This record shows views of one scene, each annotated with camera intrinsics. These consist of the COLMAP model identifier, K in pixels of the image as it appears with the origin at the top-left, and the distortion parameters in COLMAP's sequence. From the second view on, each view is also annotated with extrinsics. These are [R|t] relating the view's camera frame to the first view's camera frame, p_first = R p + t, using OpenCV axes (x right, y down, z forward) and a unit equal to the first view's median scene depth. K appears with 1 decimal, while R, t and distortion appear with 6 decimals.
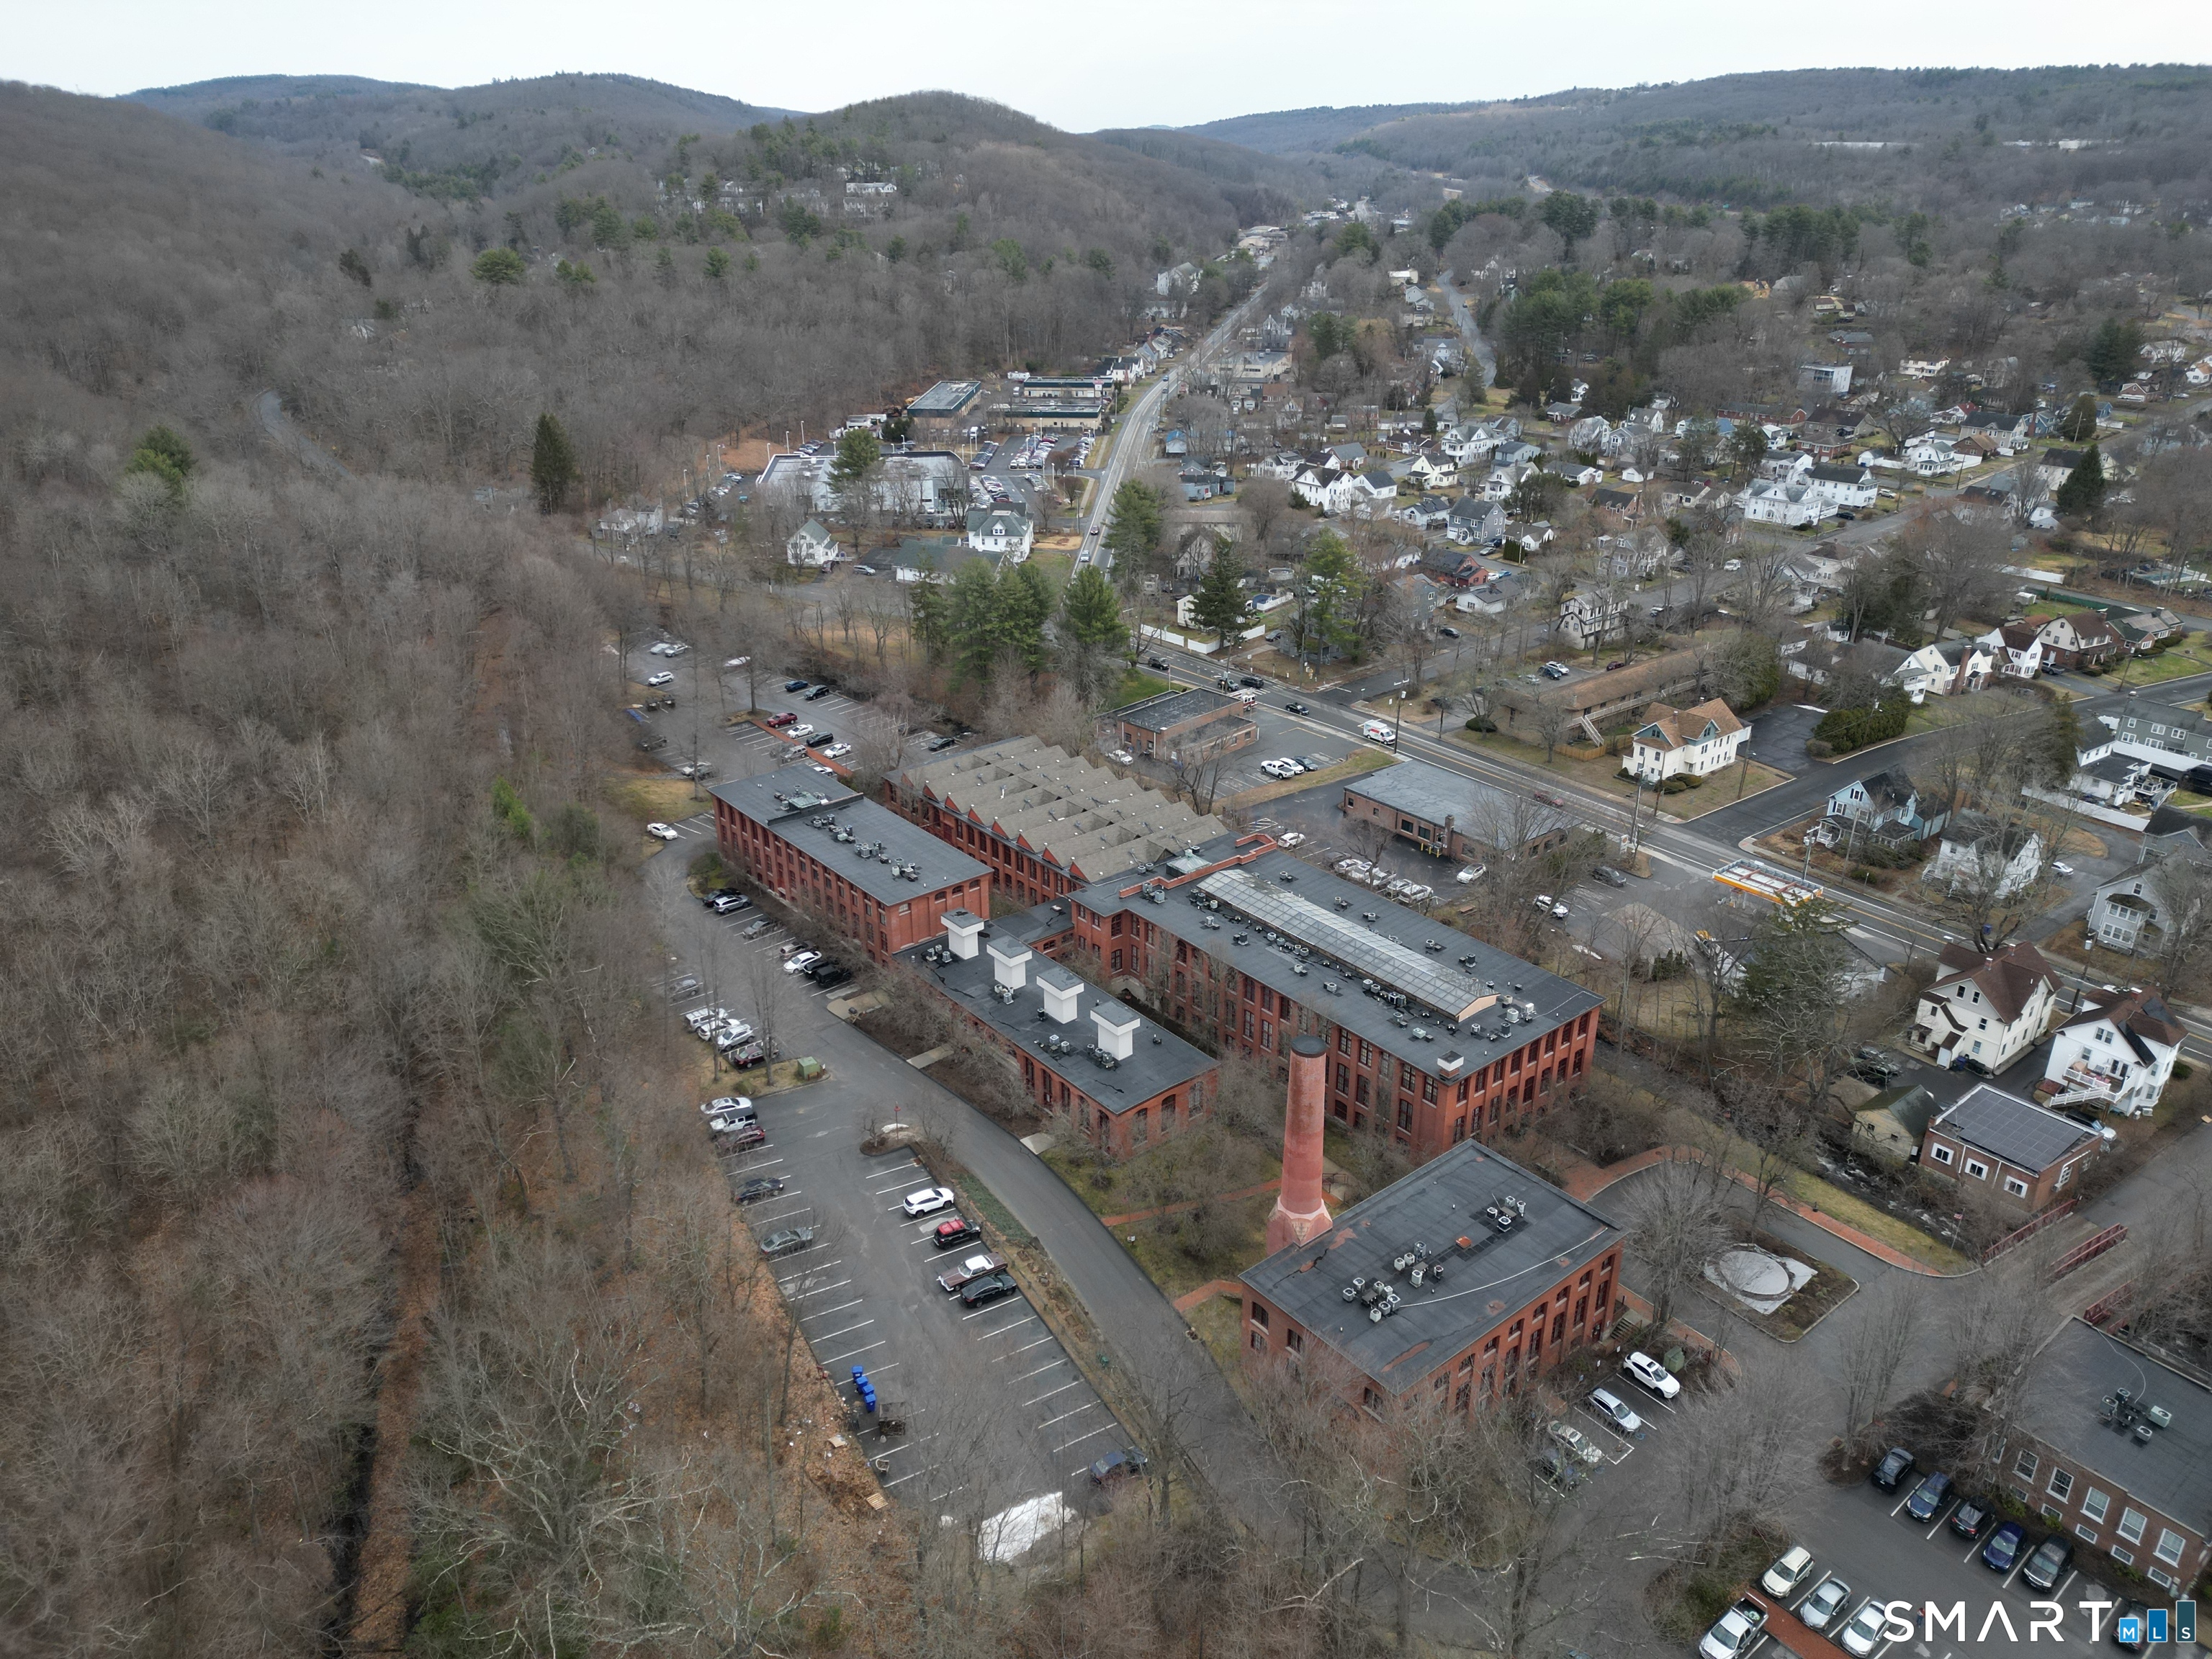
lens RADIAL K [[1567.2, 0, 1106.0], [0, 1567.2, 829.5], [0, 0, 1]] dist [0.086591, -0.085926]
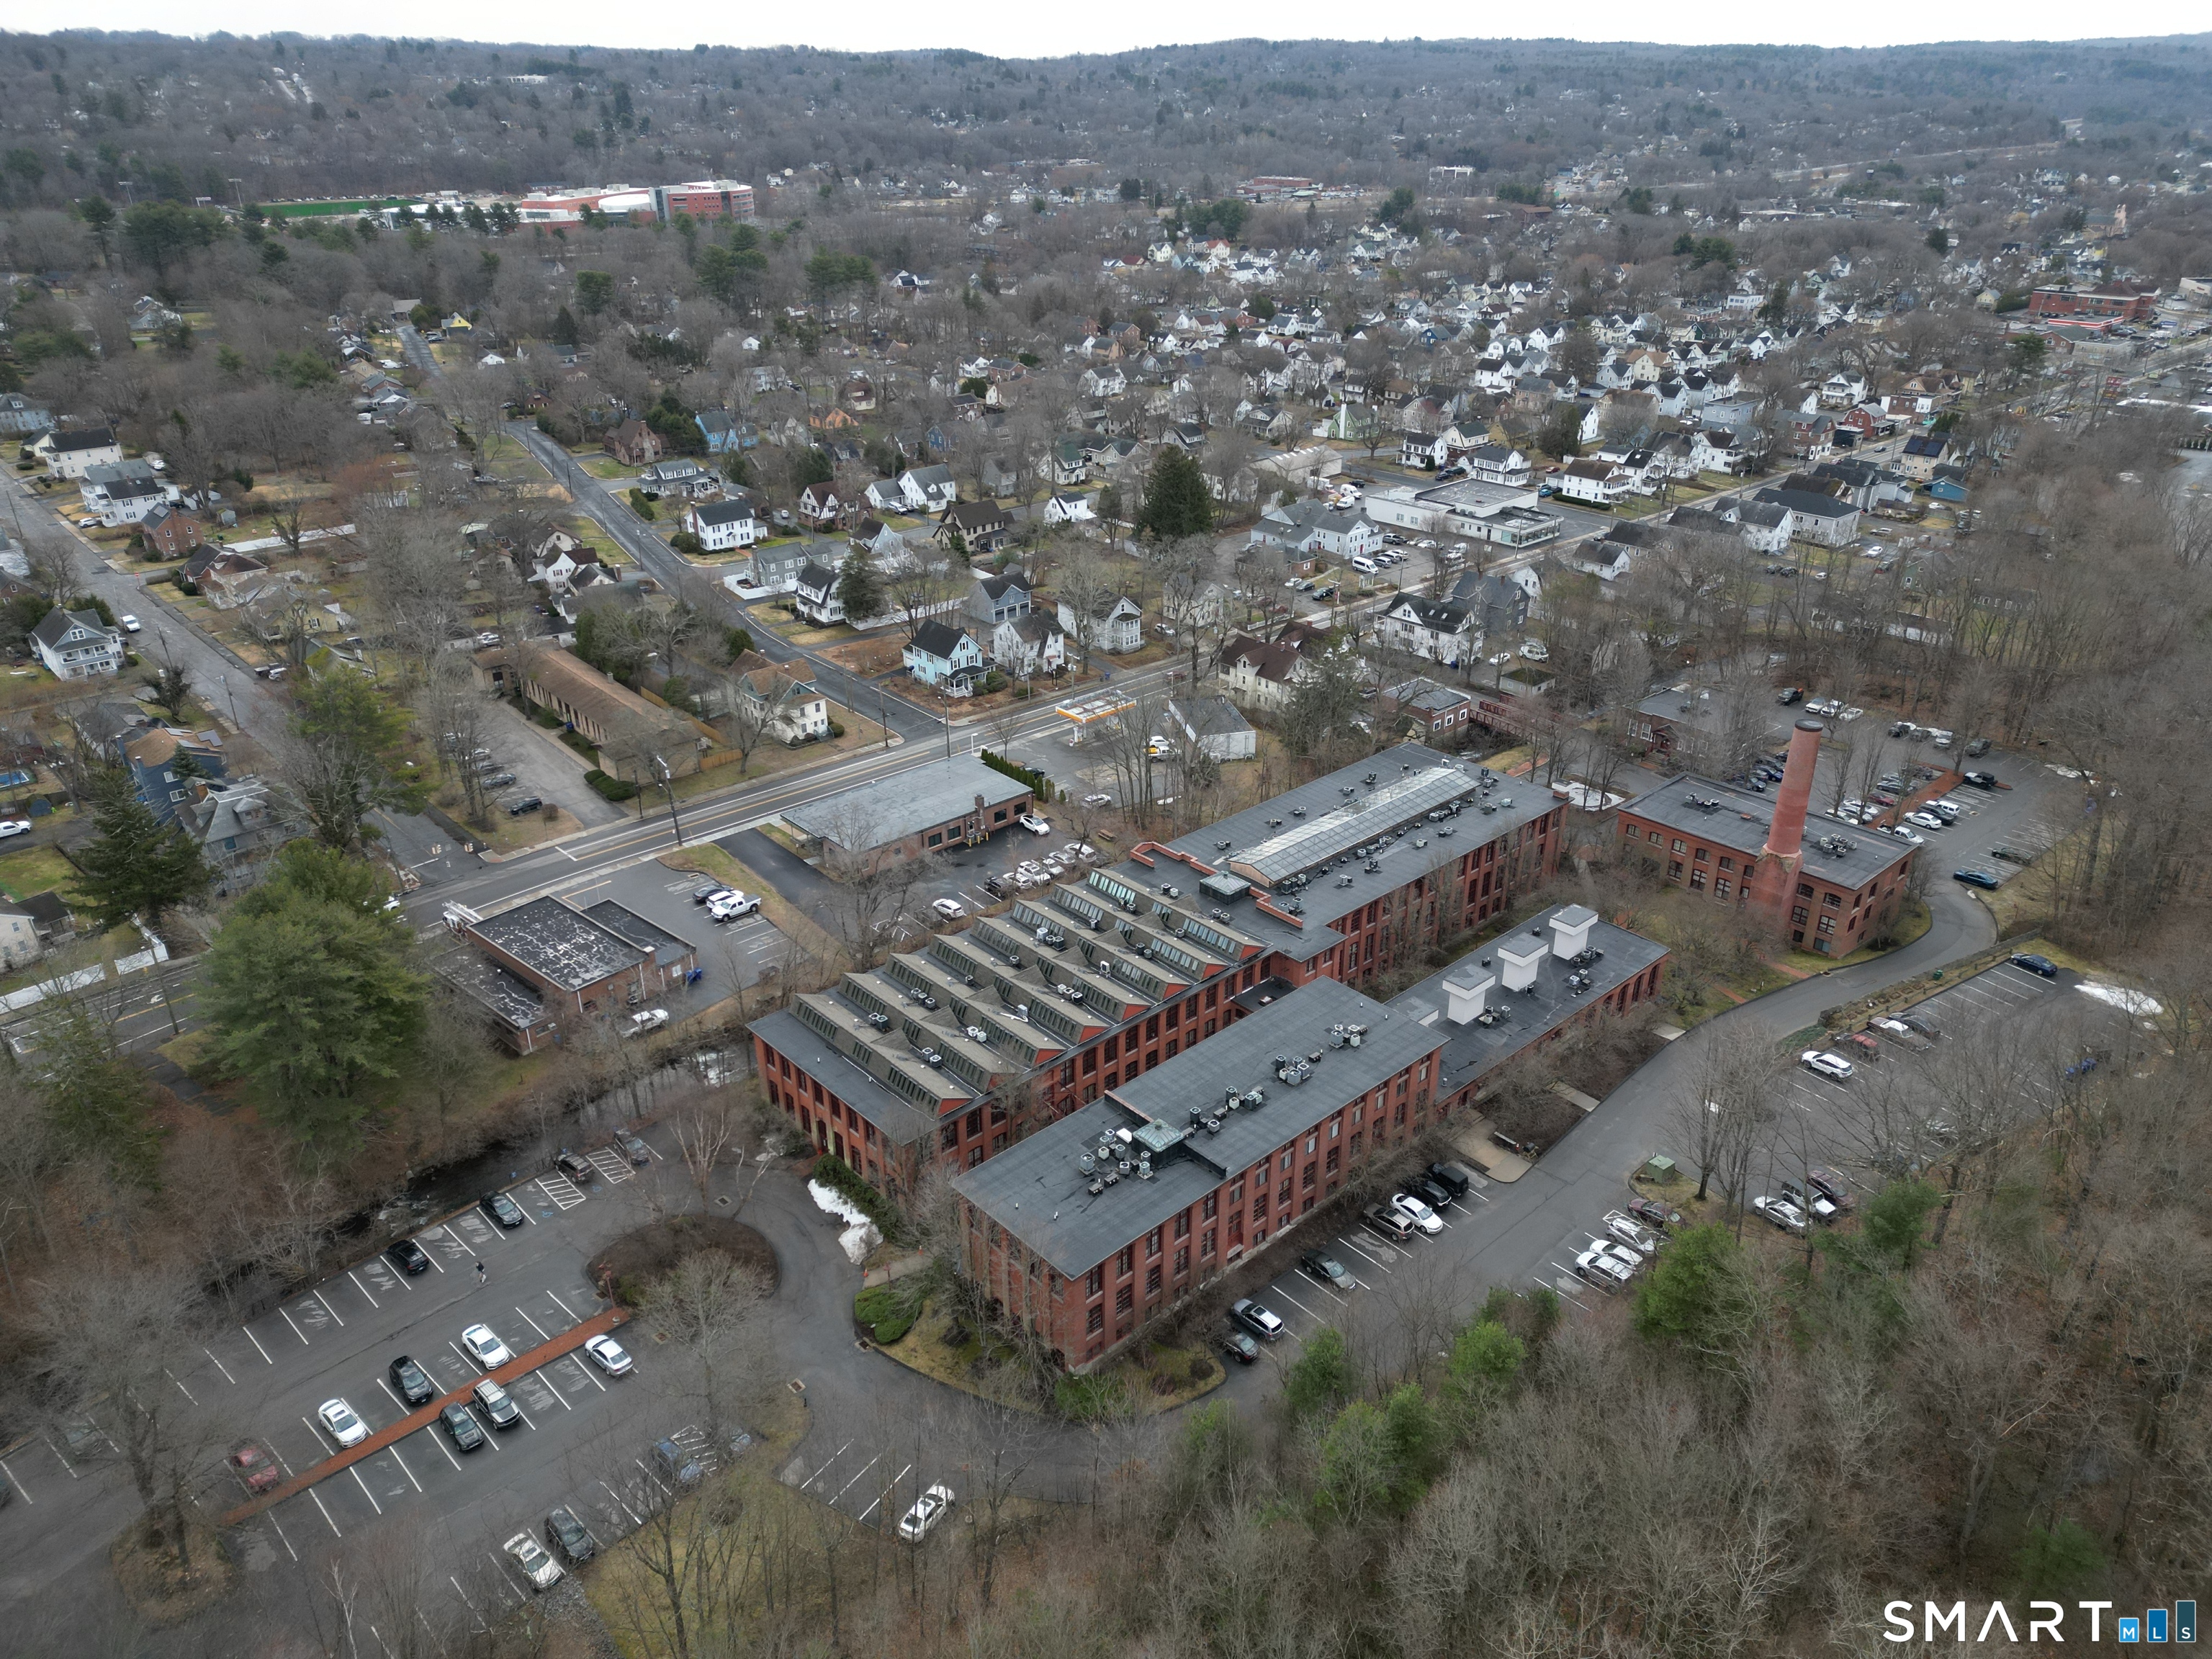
lens RADIAL K [[1485.6, 0, 1106.0], [0, 1485.6, 829.5], [0, 0, 1]] dist [0.001811, -0.034355]
pose [[-0.056614, -0.435566, 0.898375, -0.808073], [0.406107, 0.811969, 0.419266, -0.451366], [-0.912070, 0.388572, 0.130918, 1.082269]]
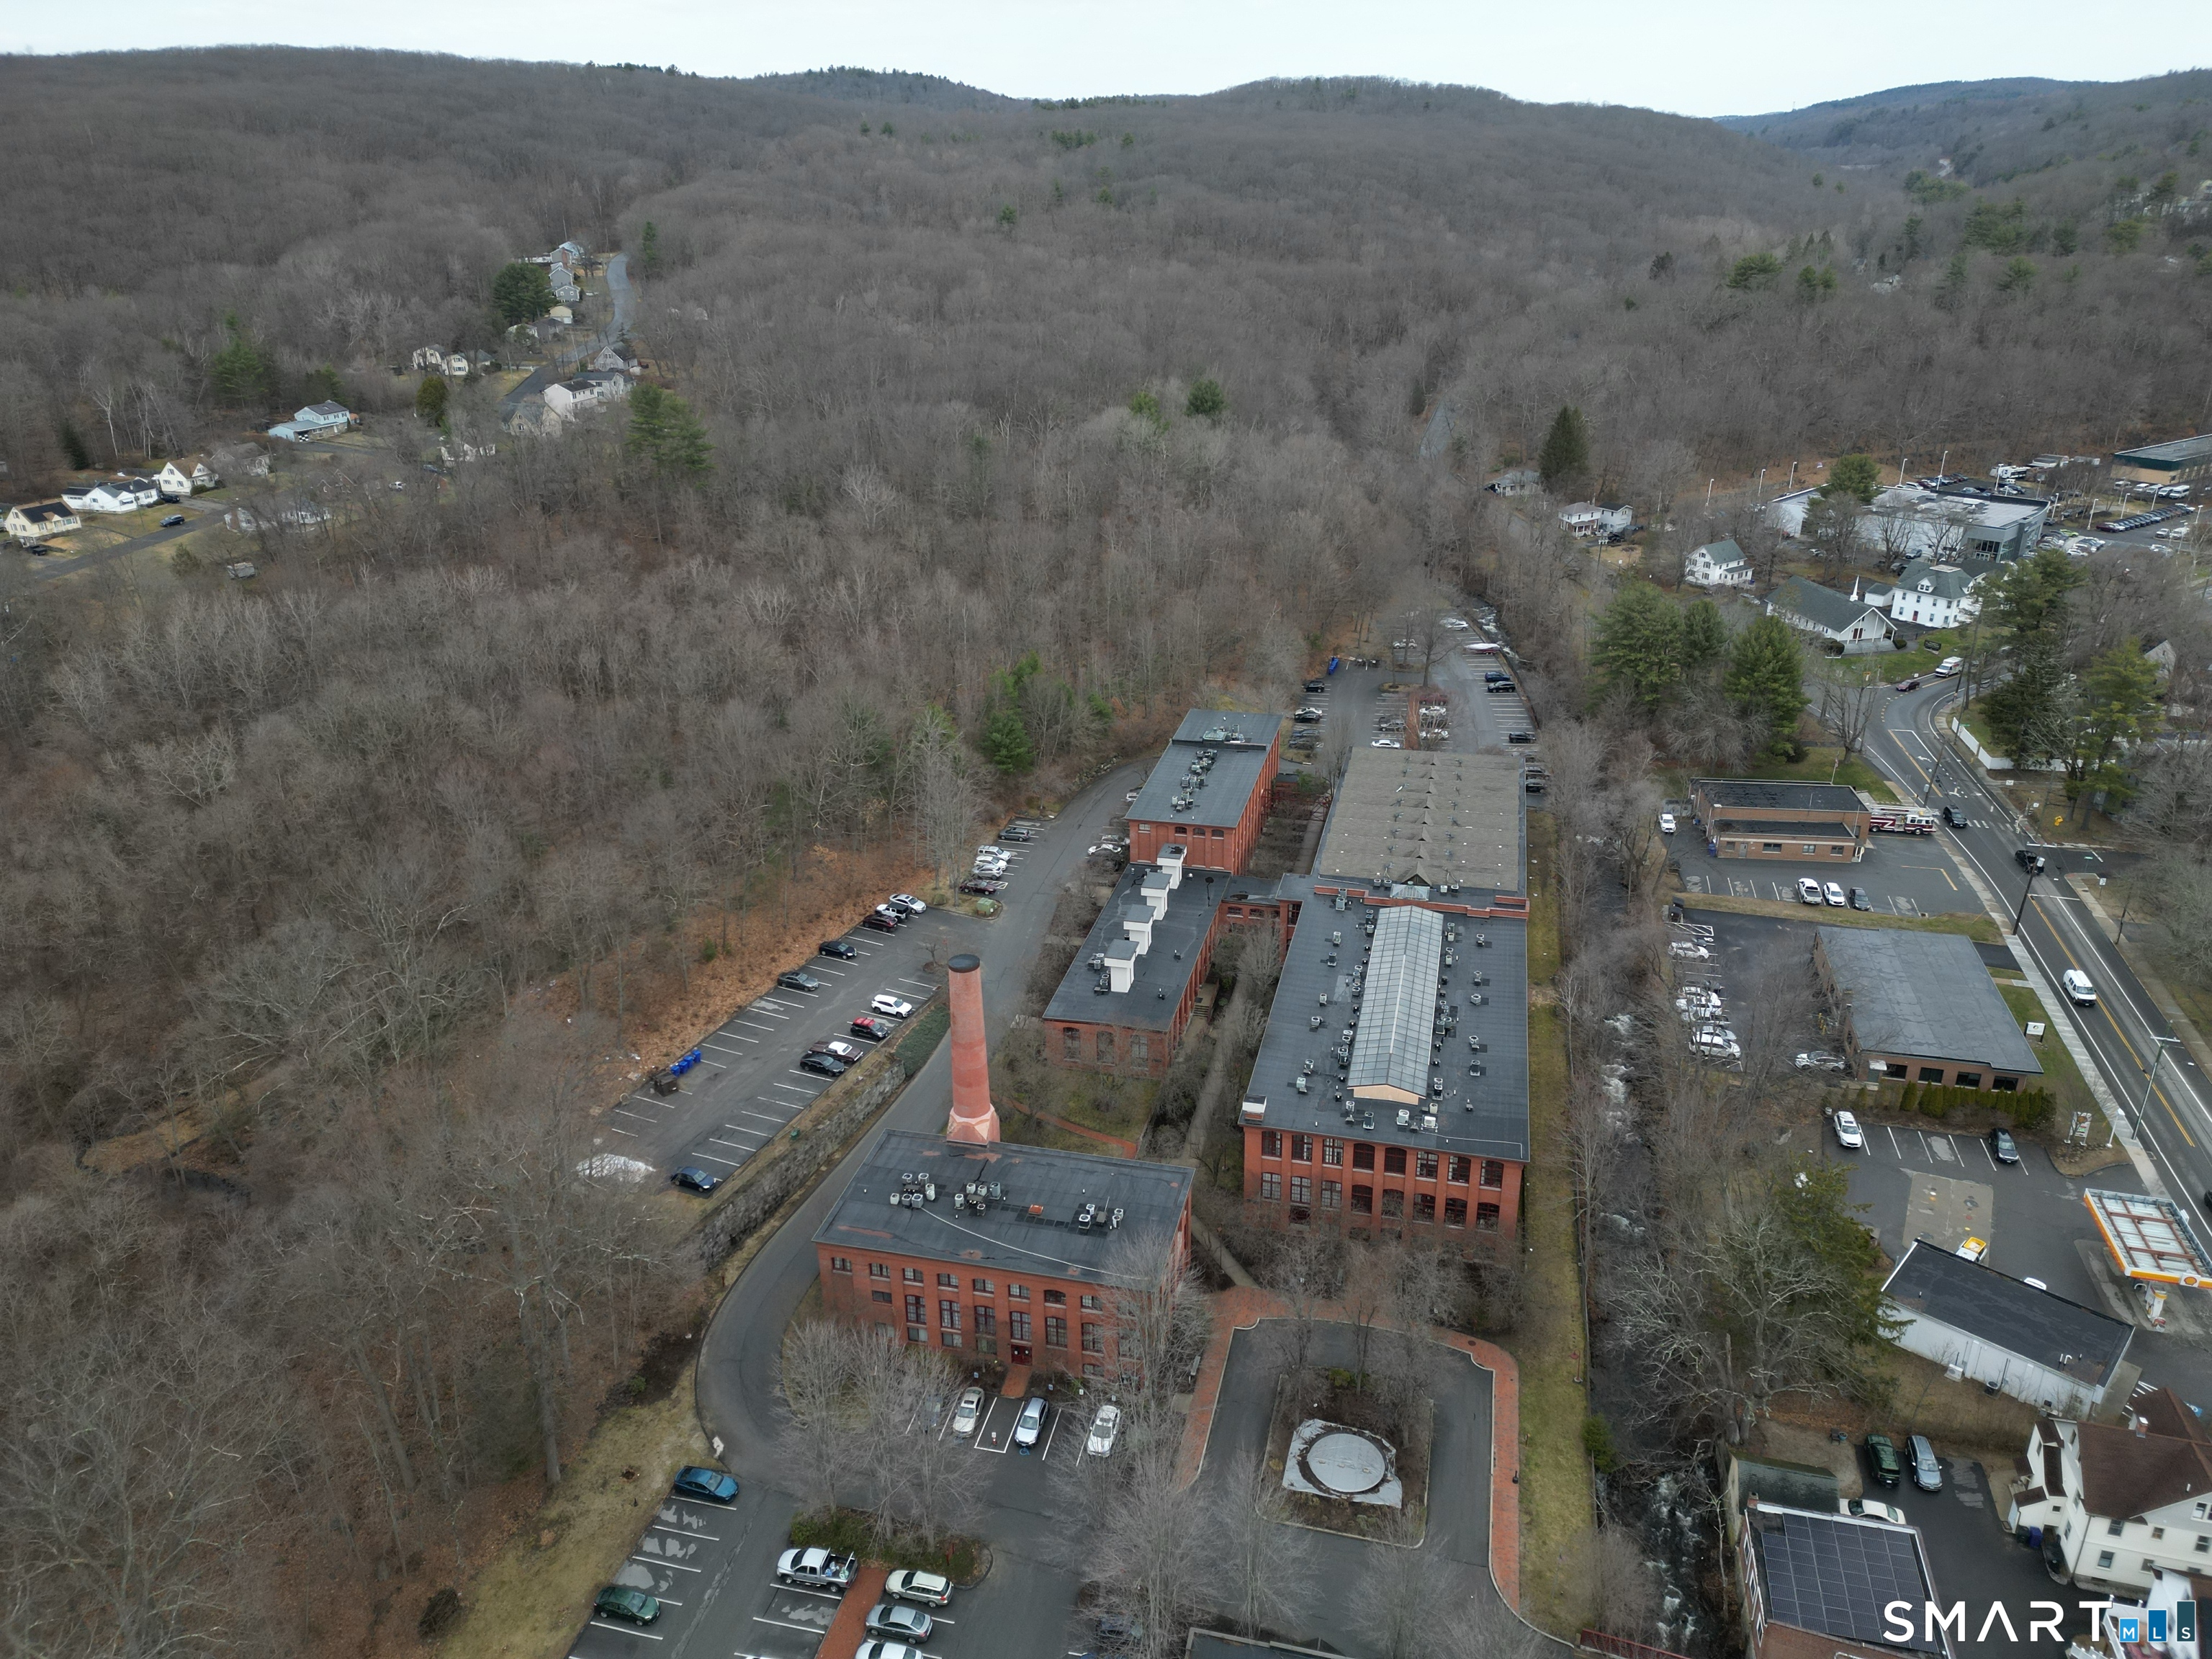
lens RADIAL K [[1582.1, 0, 1108.1], [0, 1582.1, 794.0], [0, 0, 1]] dist [0.096823, -0.121879]
pose [[0.589747, 0.290596, -0.753494, 0.768493], [-0.309856, 0.943030, 0.121174, -0.111205], [0.745780, 0.162012, 0.646192, 0.249202]]
